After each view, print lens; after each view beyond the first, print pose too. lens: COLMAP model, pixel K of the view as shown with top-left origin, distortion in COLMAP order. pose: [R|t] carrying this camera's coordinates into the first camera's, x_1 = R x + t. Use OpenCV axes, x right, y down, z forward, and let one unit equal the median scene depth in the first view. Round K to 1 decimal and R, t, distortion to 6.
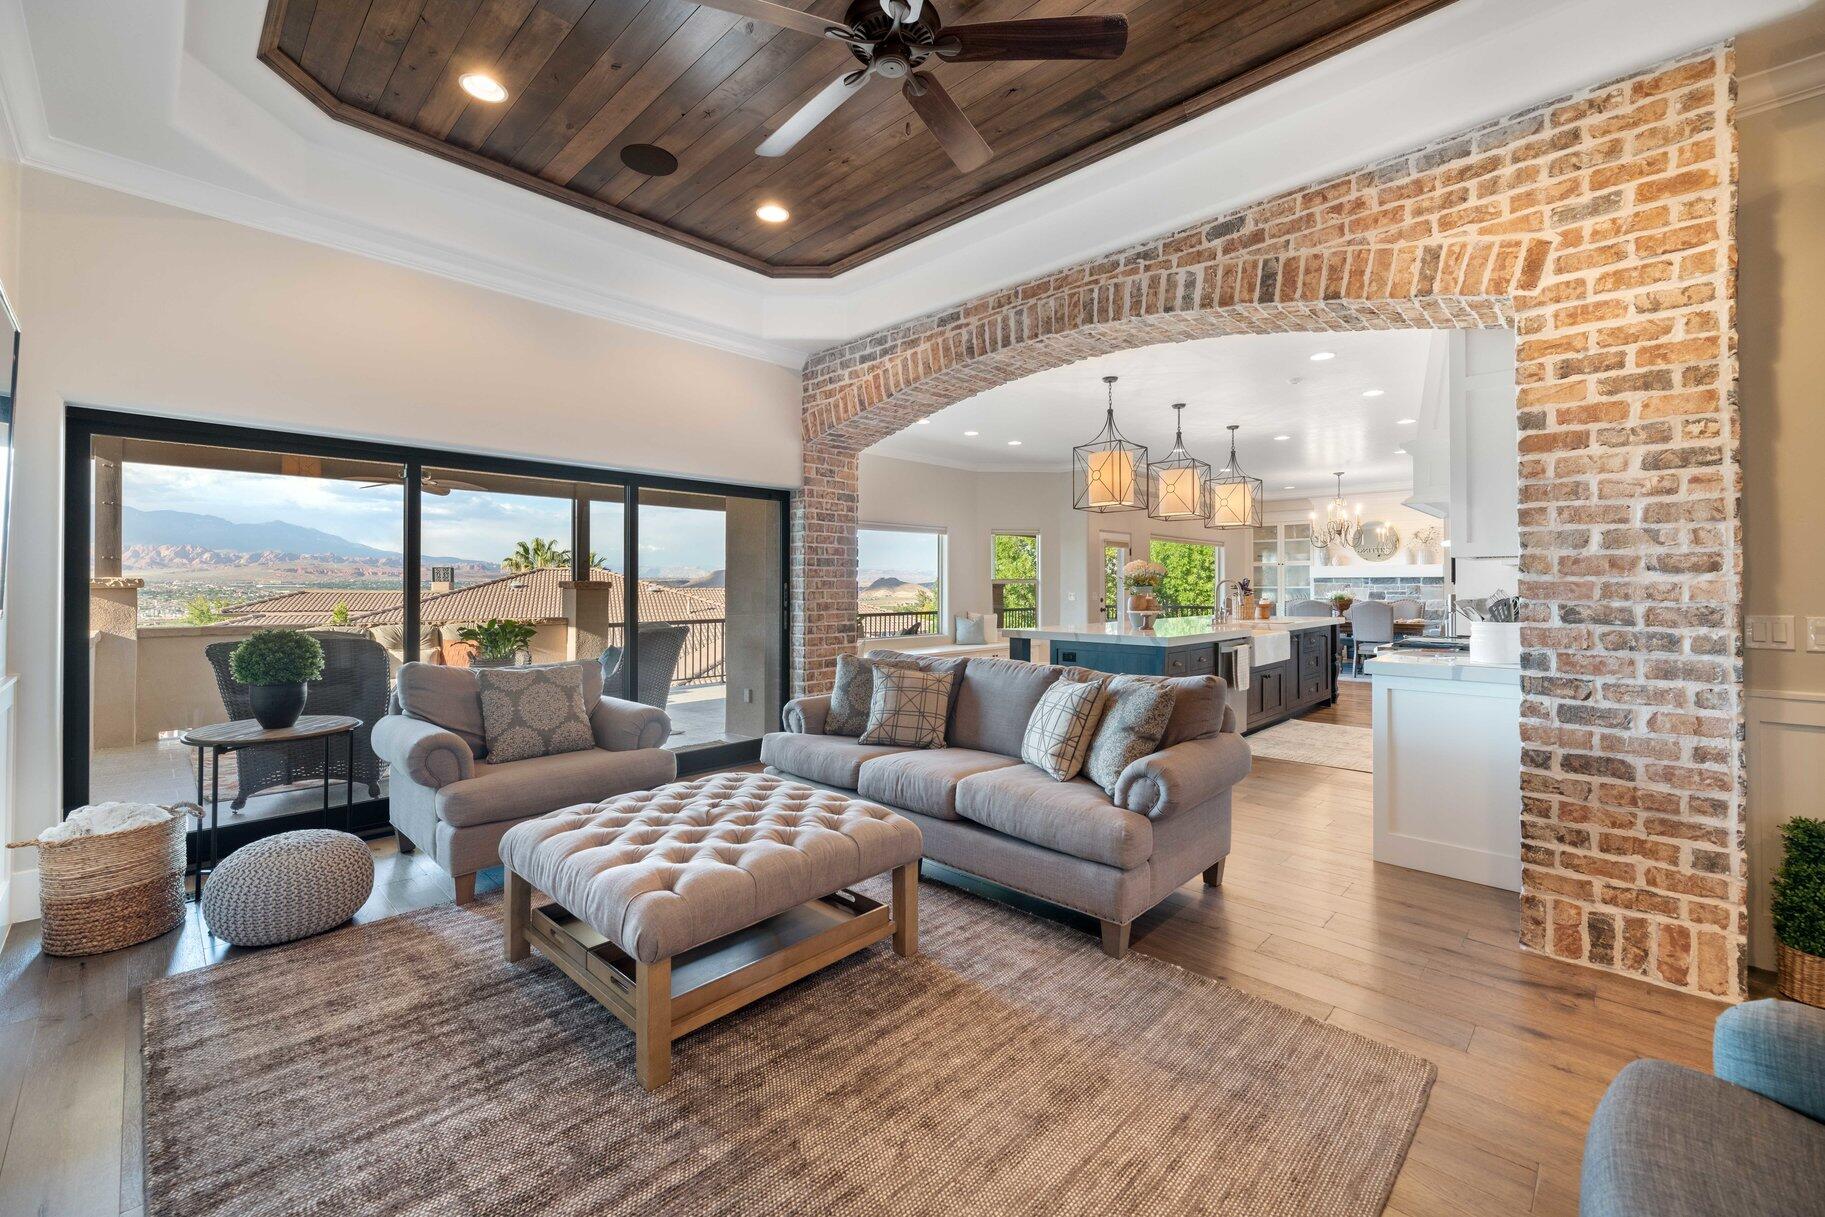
lens RADIAL K [[743.0, 0, 912.3], [0, 743.0, 574.0], [0, 0, 1]] dist [-0.002762, -0.000170]
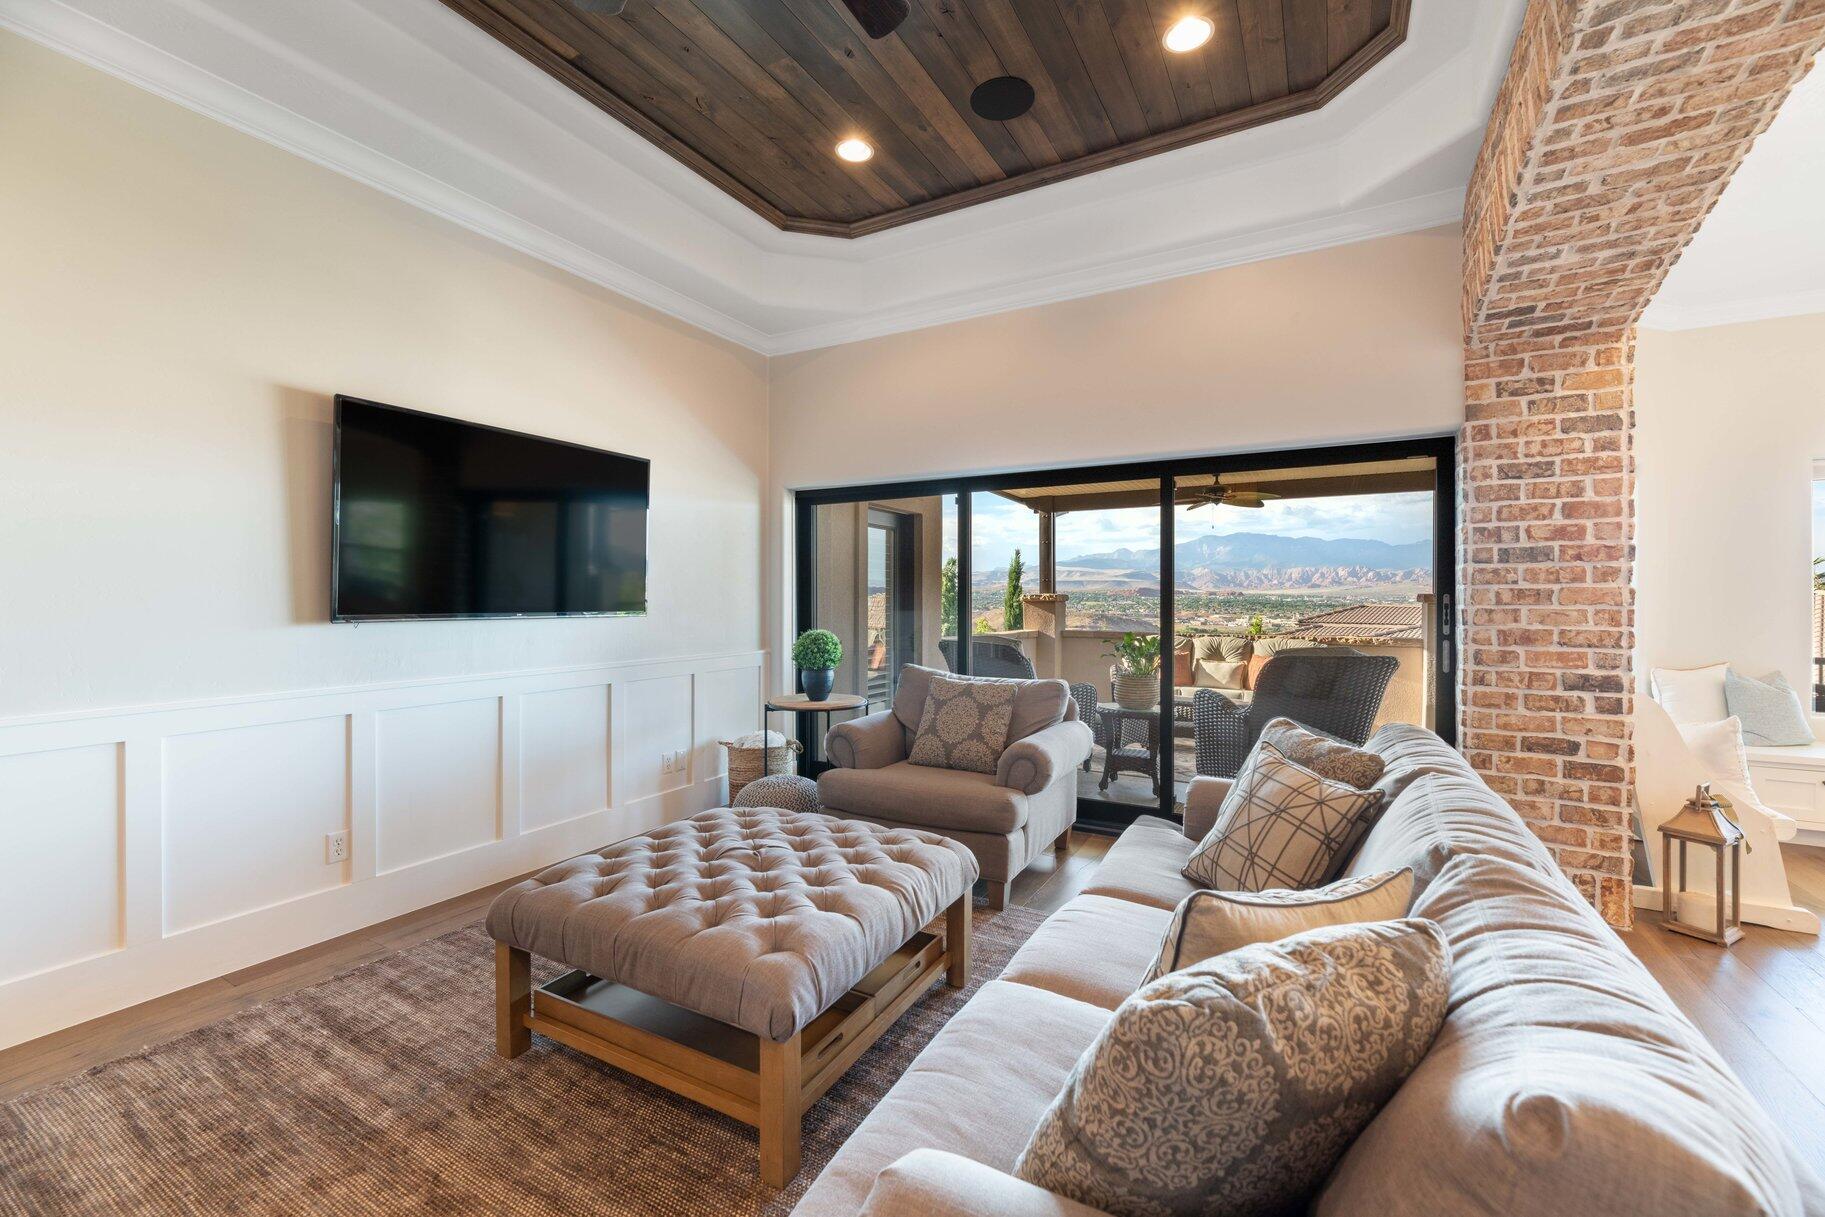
lens RADIAL K [[743.0, 0, 916.1], [0, 743.0, 604.0], [0, 0, 1]] dist [-0.002762, -0.000170]
pose [[0.255166, 0.004578, -0.966886, 0.365243], [0.016012, 0.999832, 0.008959, 0.009807], [0.966765, -0.017768, 0.255050, 0.554667]]
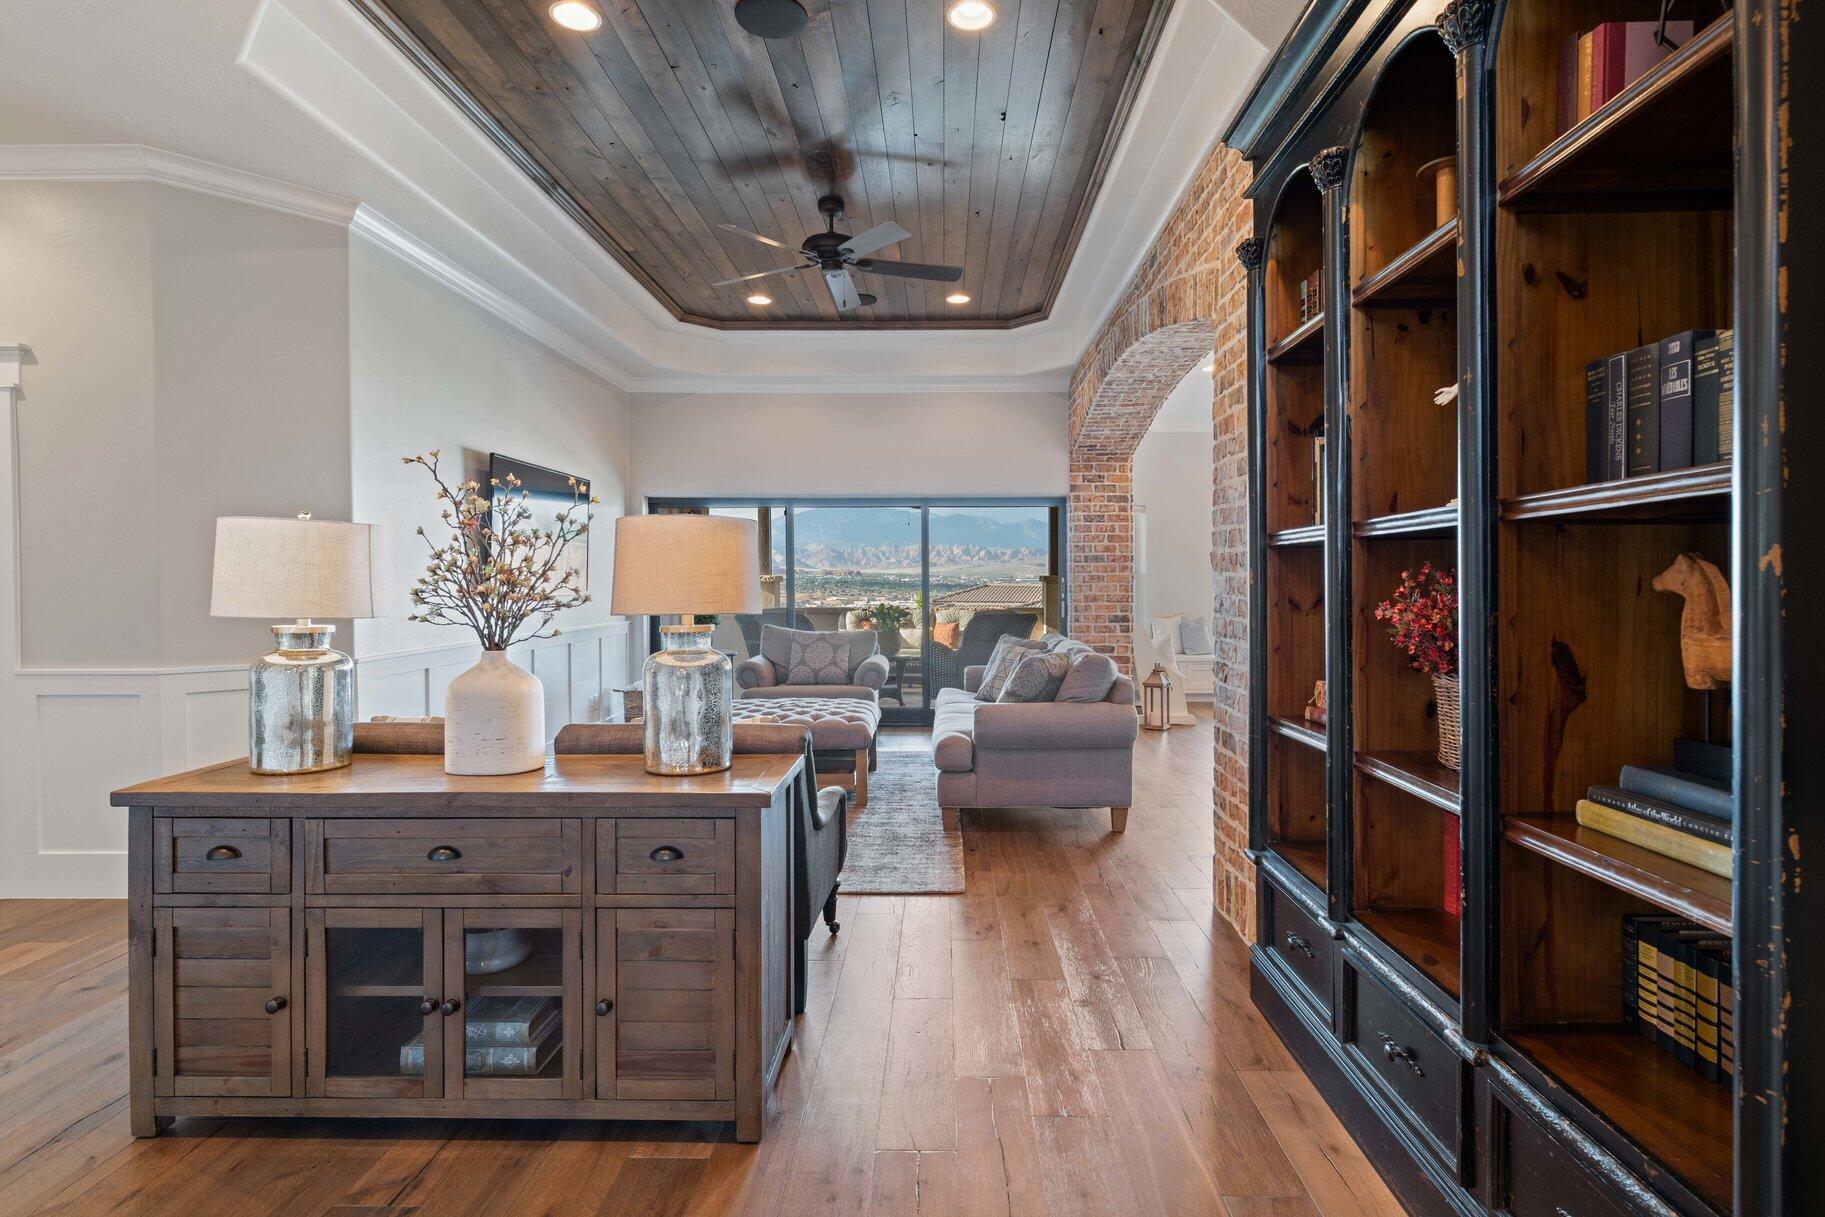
lens RADIAL K [[904.6, 0, 937.3], [0, 904.6, 588.6], [0, 0, 1]] dist [0.000099, -0.000016]
pose [[0.687363, 0.003868, -0.726304, 0.899942], [0.016247, 0.999654, 0.020700, -0.003833], [0.726132, -0.026029, 0.687062, -0.138017]]
